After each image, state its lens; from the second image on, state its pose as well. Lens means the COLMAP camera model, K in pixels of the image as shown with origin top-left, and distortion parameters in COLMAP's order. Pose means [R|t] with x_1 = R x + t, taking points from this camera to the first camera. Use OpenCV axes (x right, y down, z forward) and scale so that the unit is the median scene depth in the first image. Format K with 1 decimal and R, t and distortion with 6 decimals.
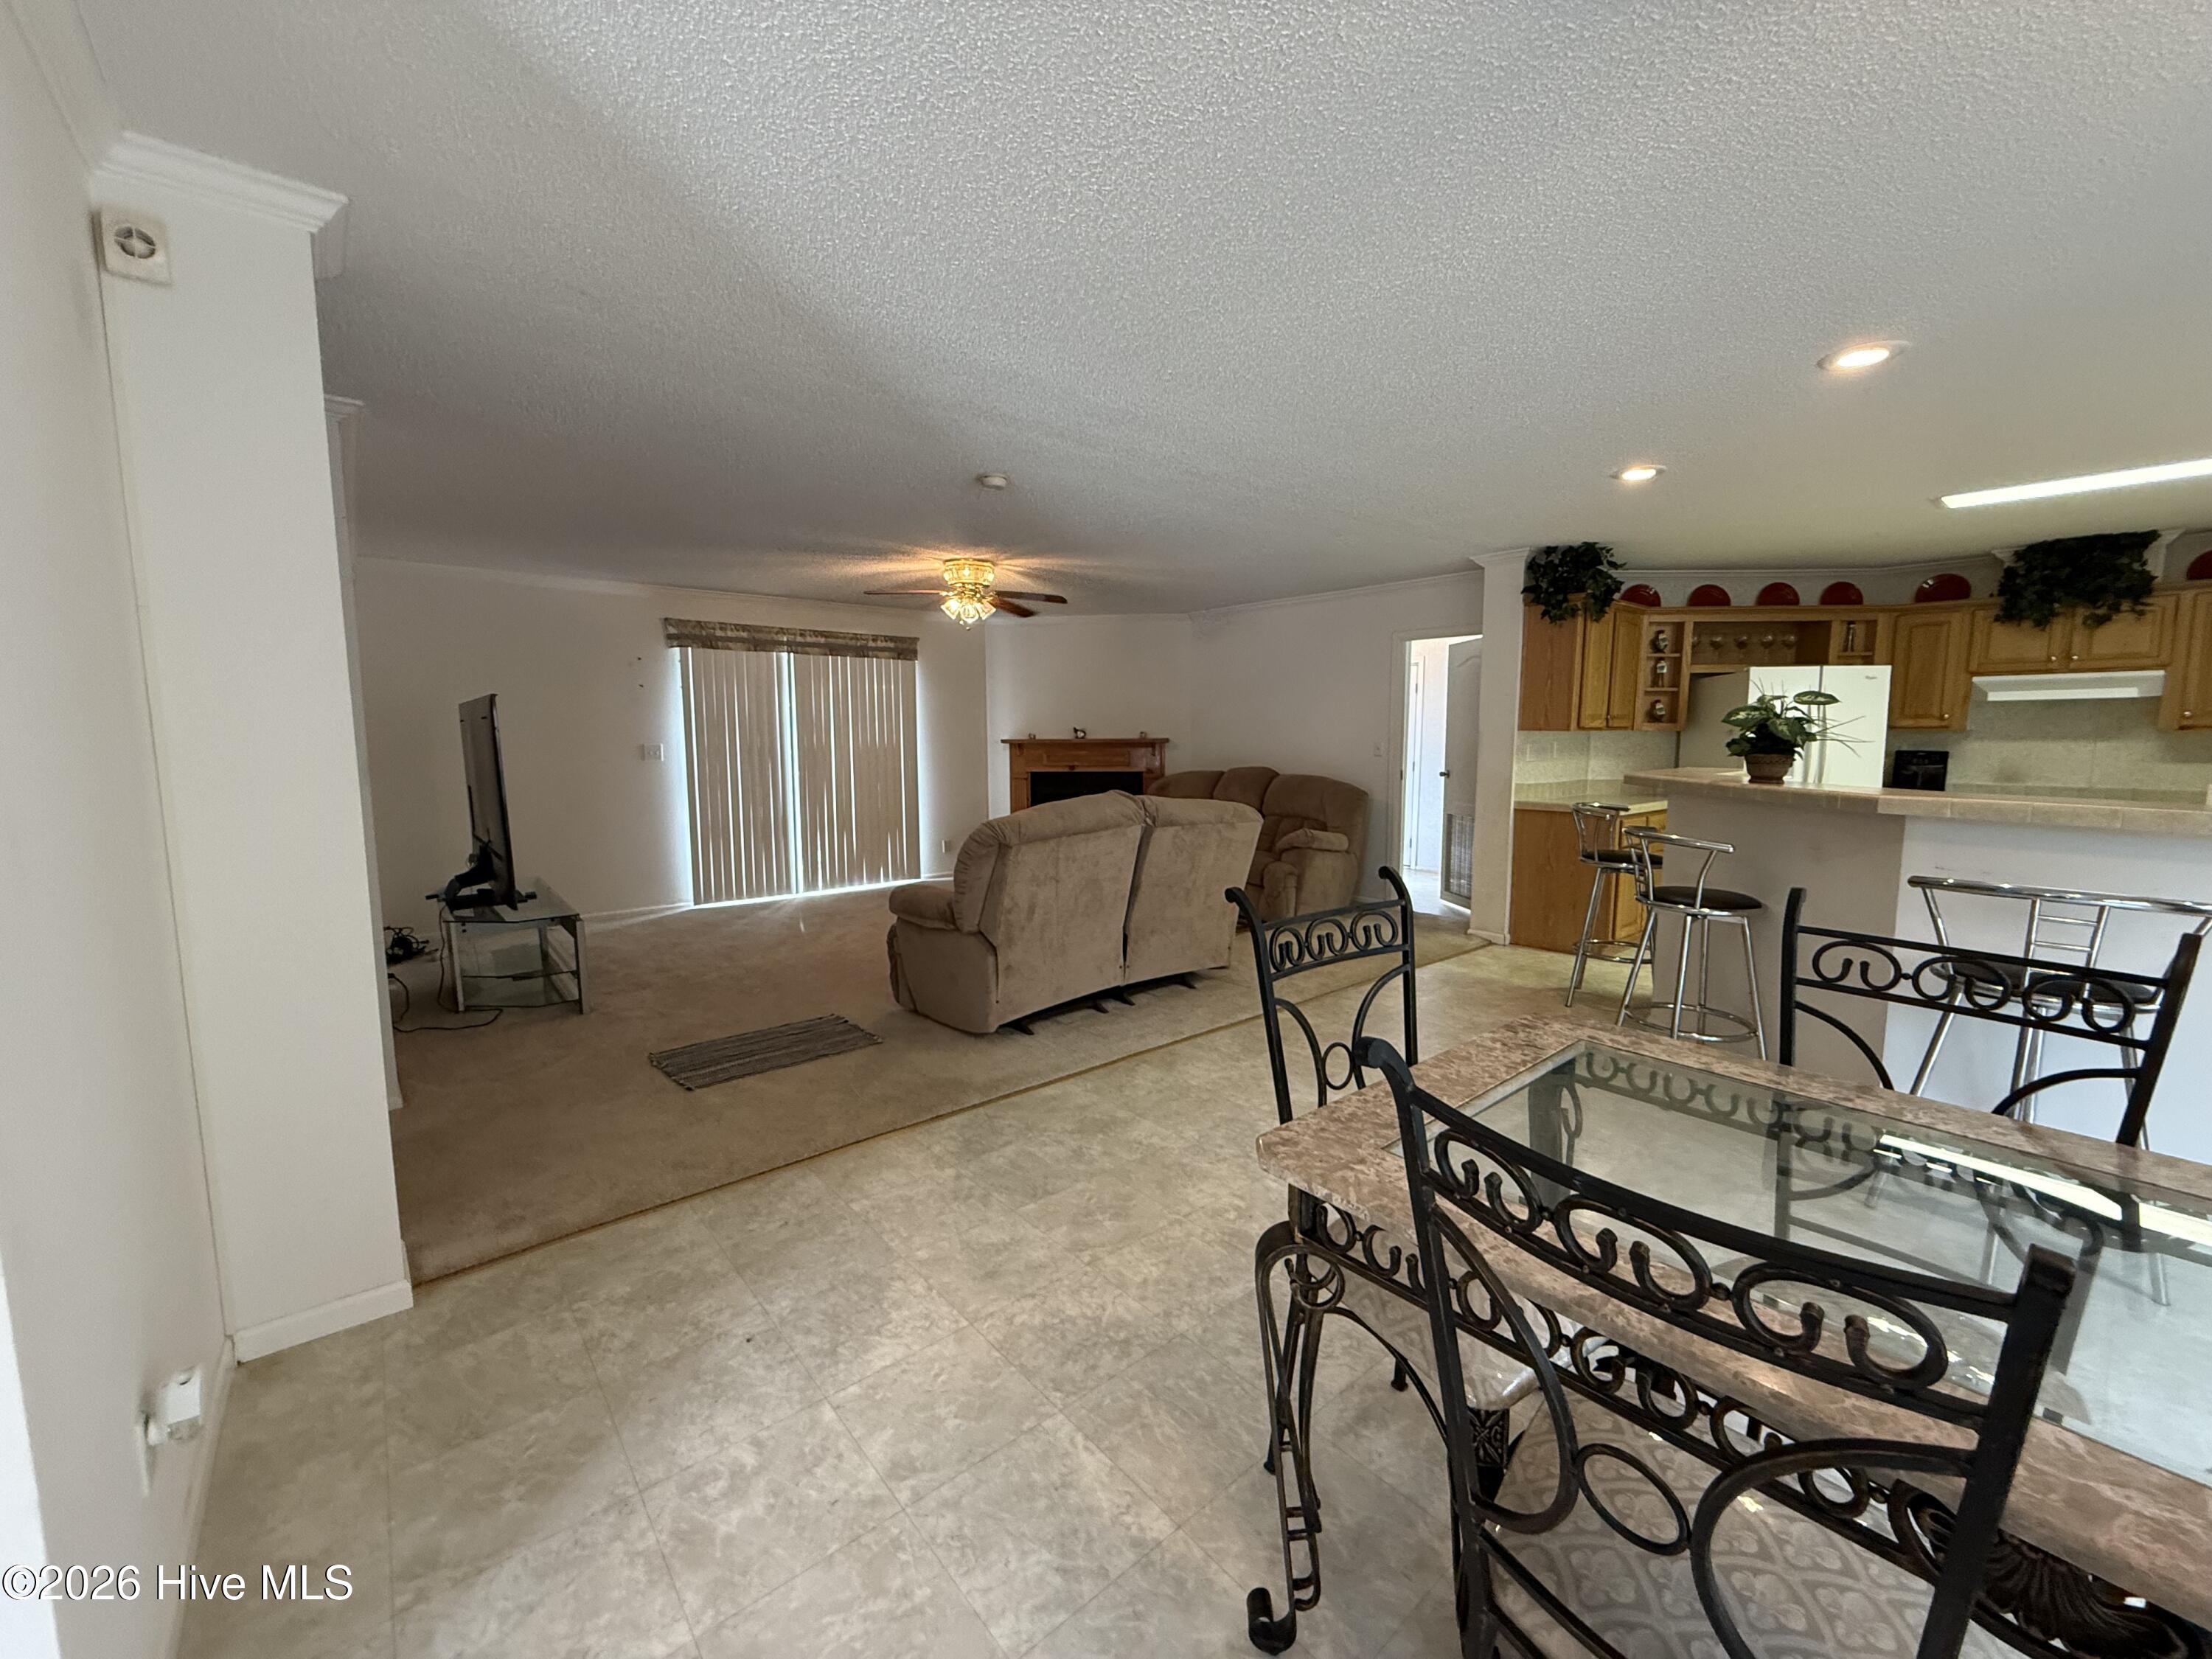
lens RADIAL K [[878.9, 0, 1098.7], [0, 878.9, 832.1], [0, 0, 1]] dist [-0.000636, -0.000286]
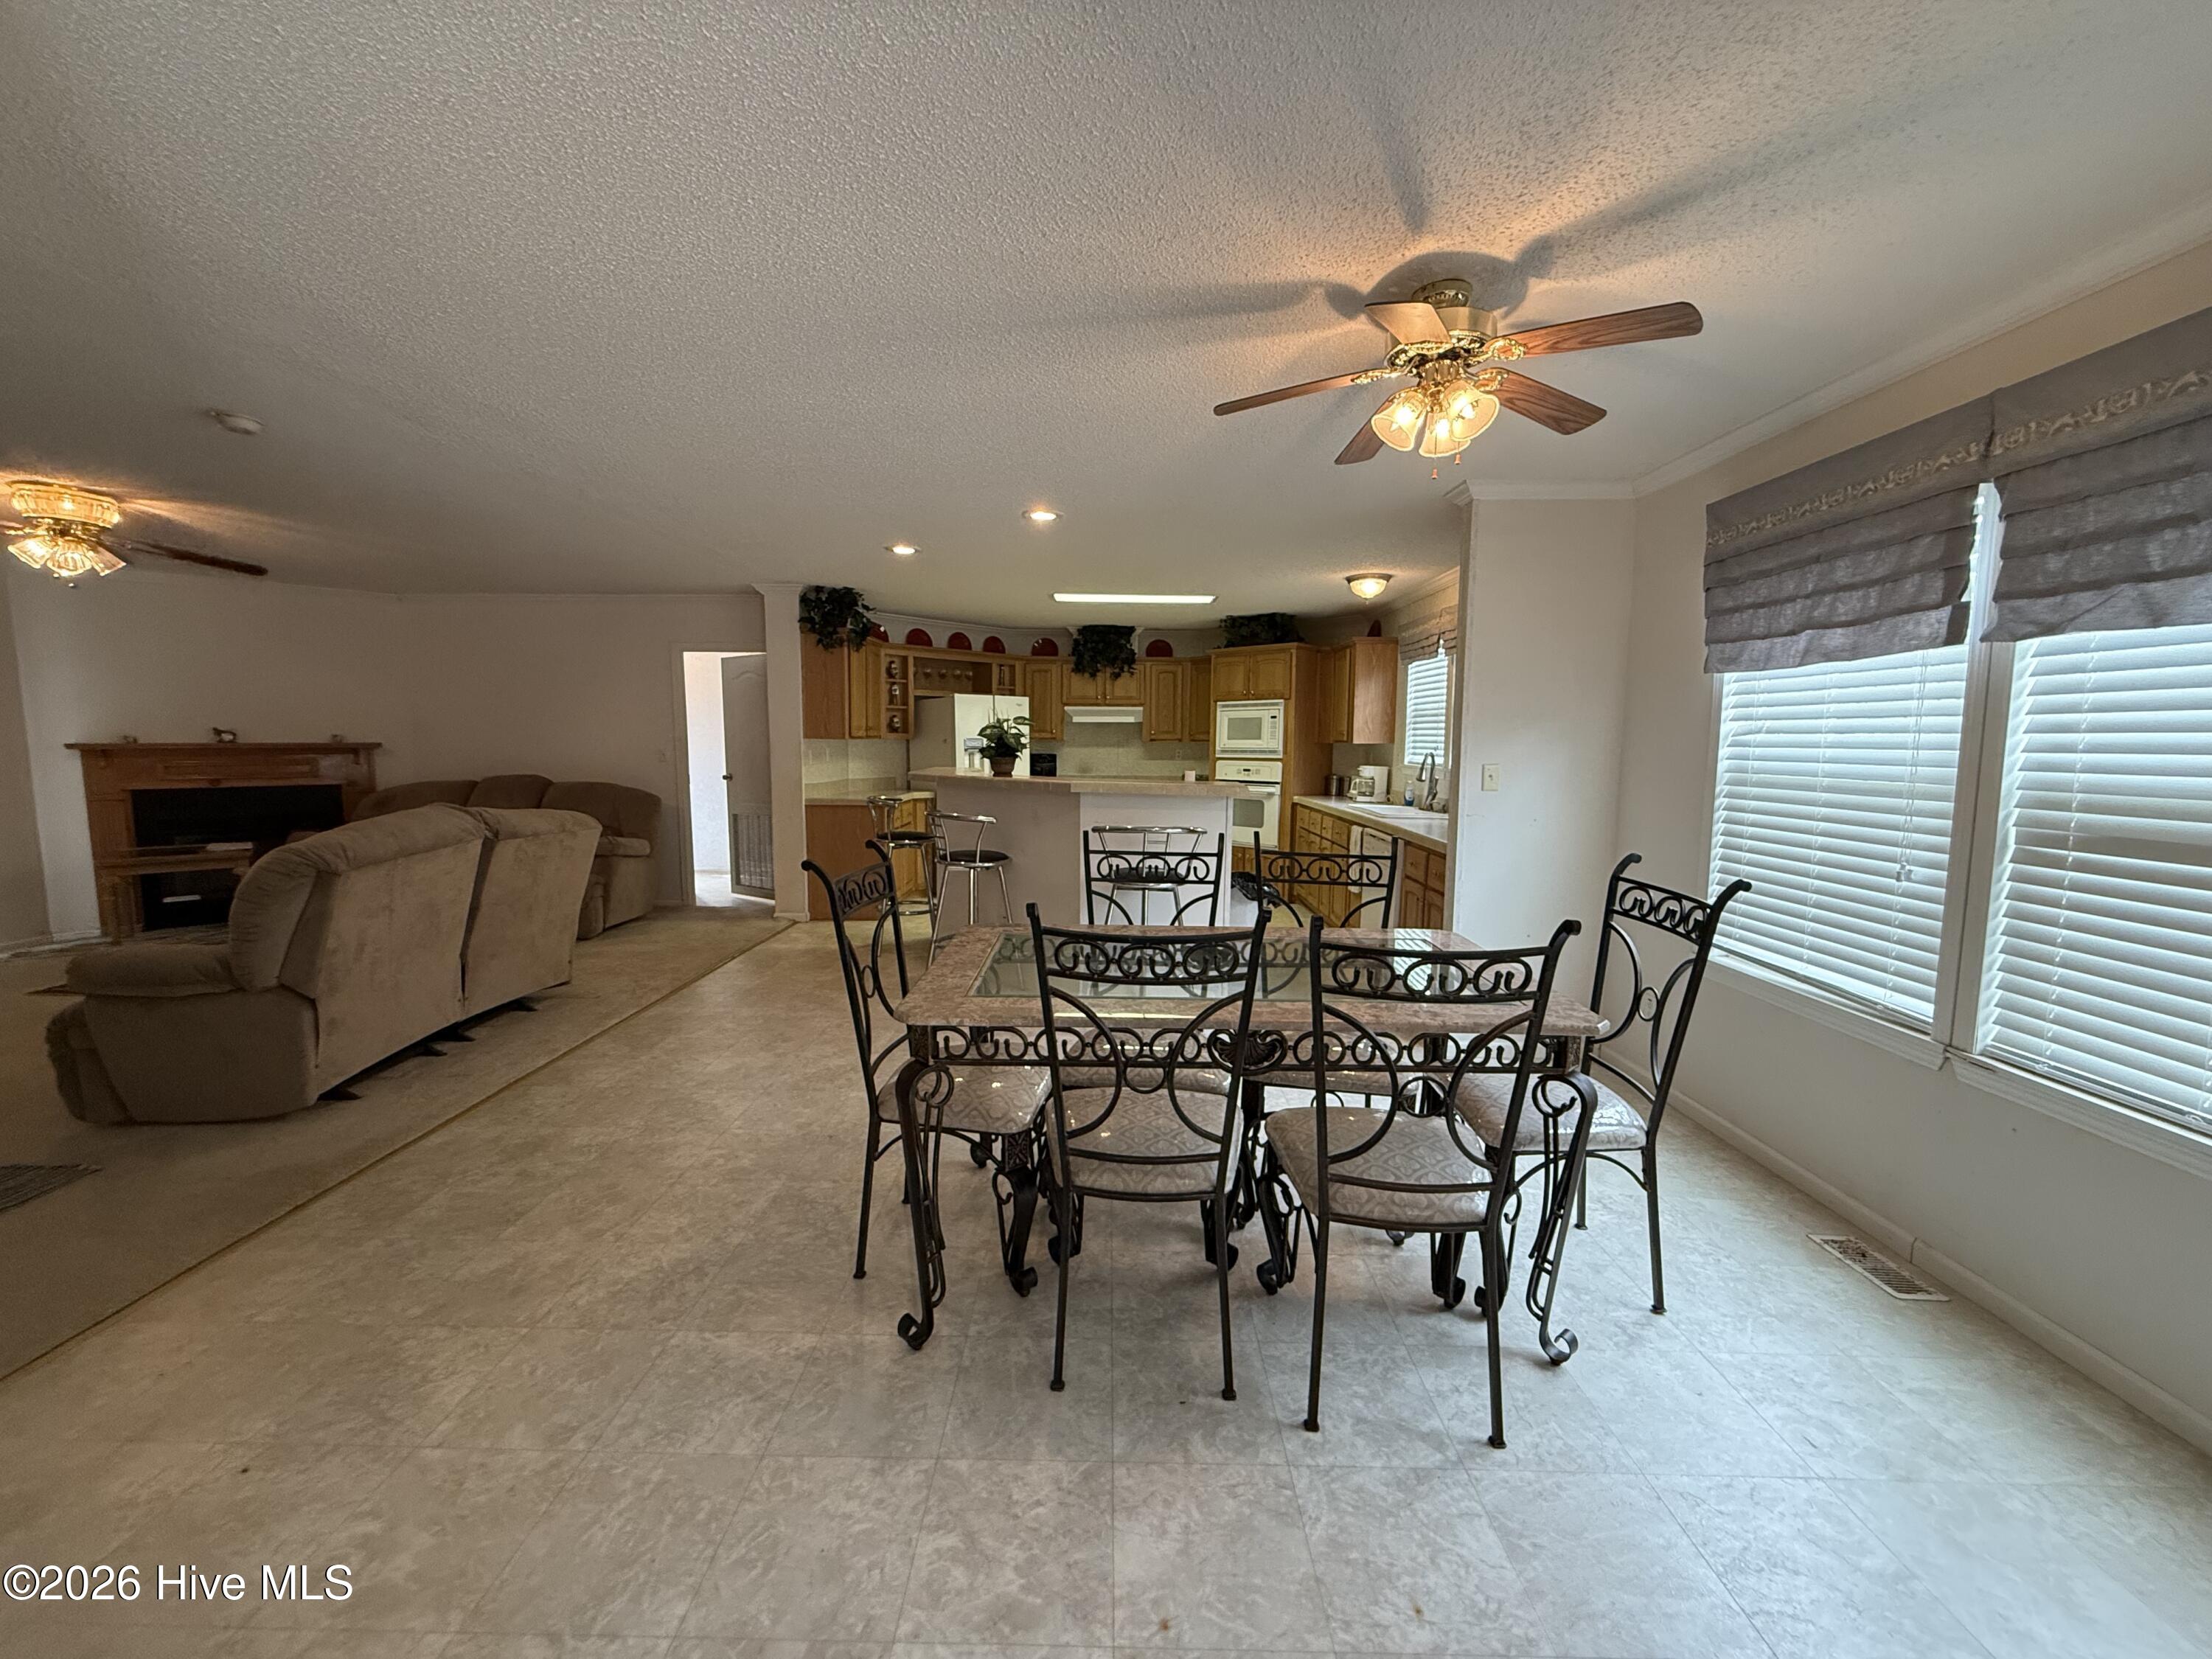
lens RADIAL K [[878.9, 0, 1098.7], [0, 878.9, 832.1], [0, 0, 1]] dist [-0.000636, -0.000286]
pose [[0.652054, -0.072348, 0.754713, -0.165777], [0.075787, 0.996671, 0.030064, 0.004093], [-0.754375, 0.037594, 0.655366, -0.065527]]
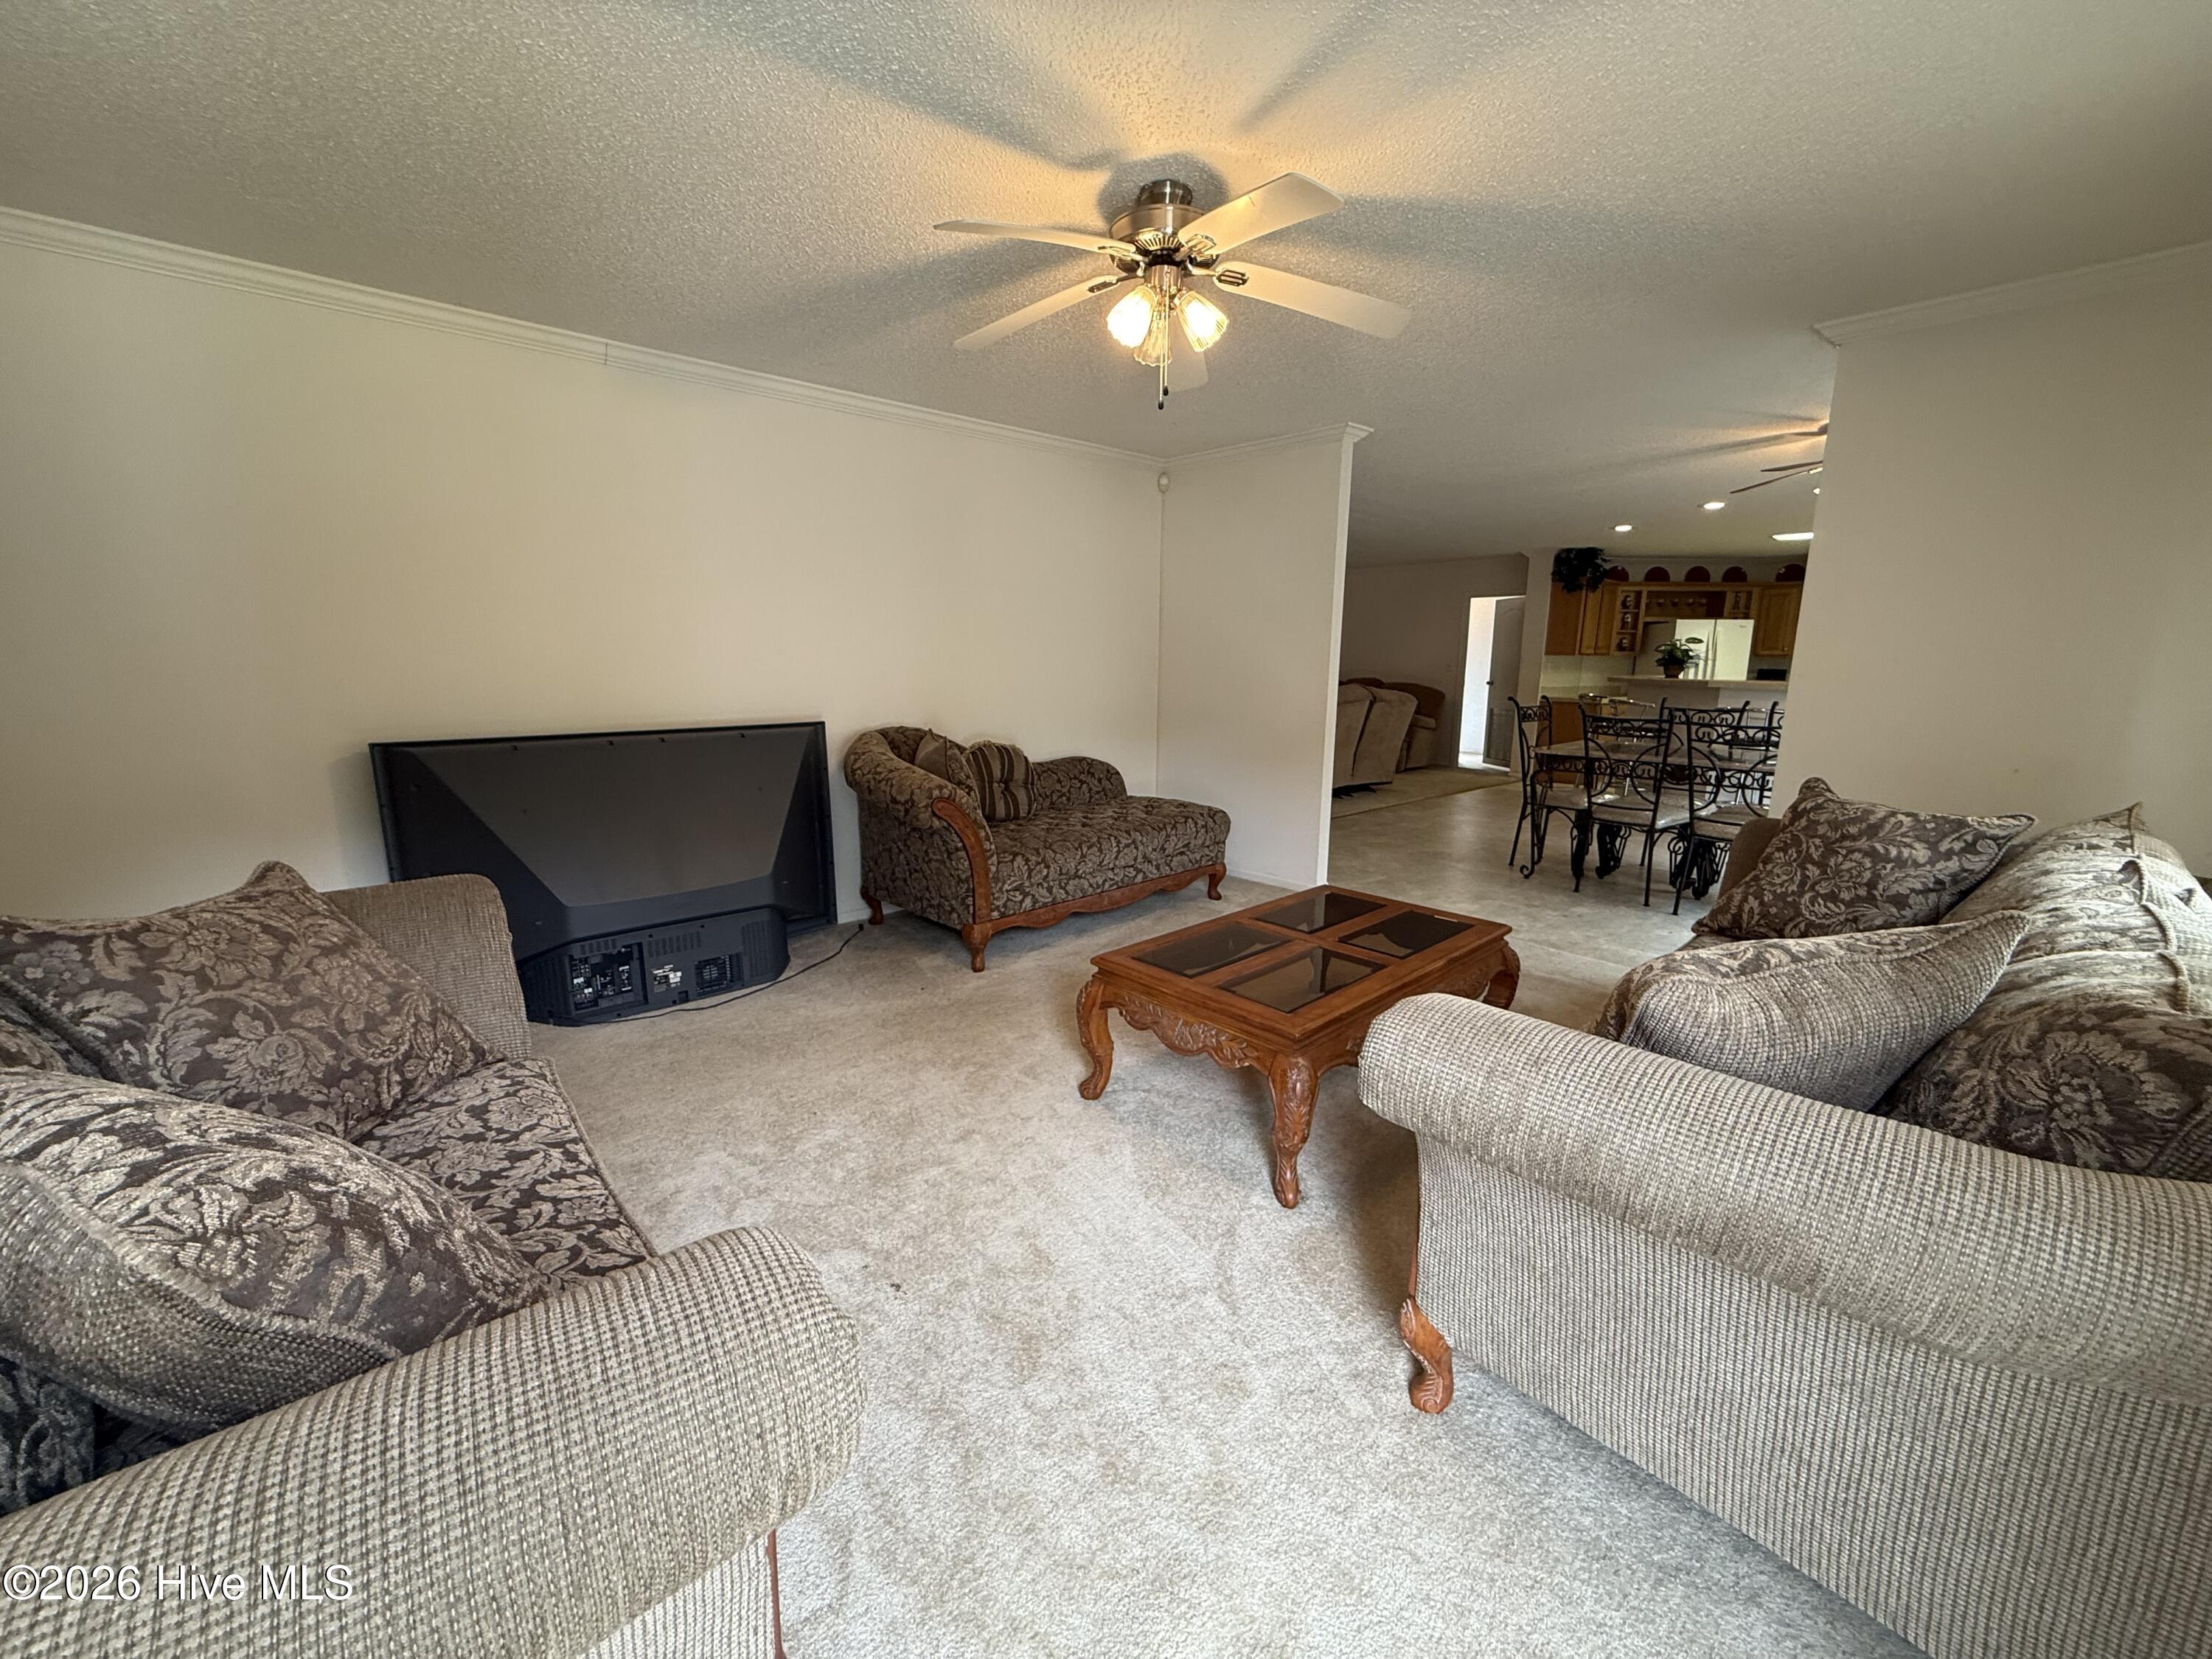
lens RADIAL K [[853.2, 0, 1106.0], [0, 853.2, 829.5], [0, 0, 1]] dist [-0.001413, -0.000109]
pose [[0.999372, 0.001513, 0.035413, -0.456643], [-0.004582, 0.996220, 0.086745, 0.086978], [-0.035148, -0.086853, 0.995601, -0.690030]]
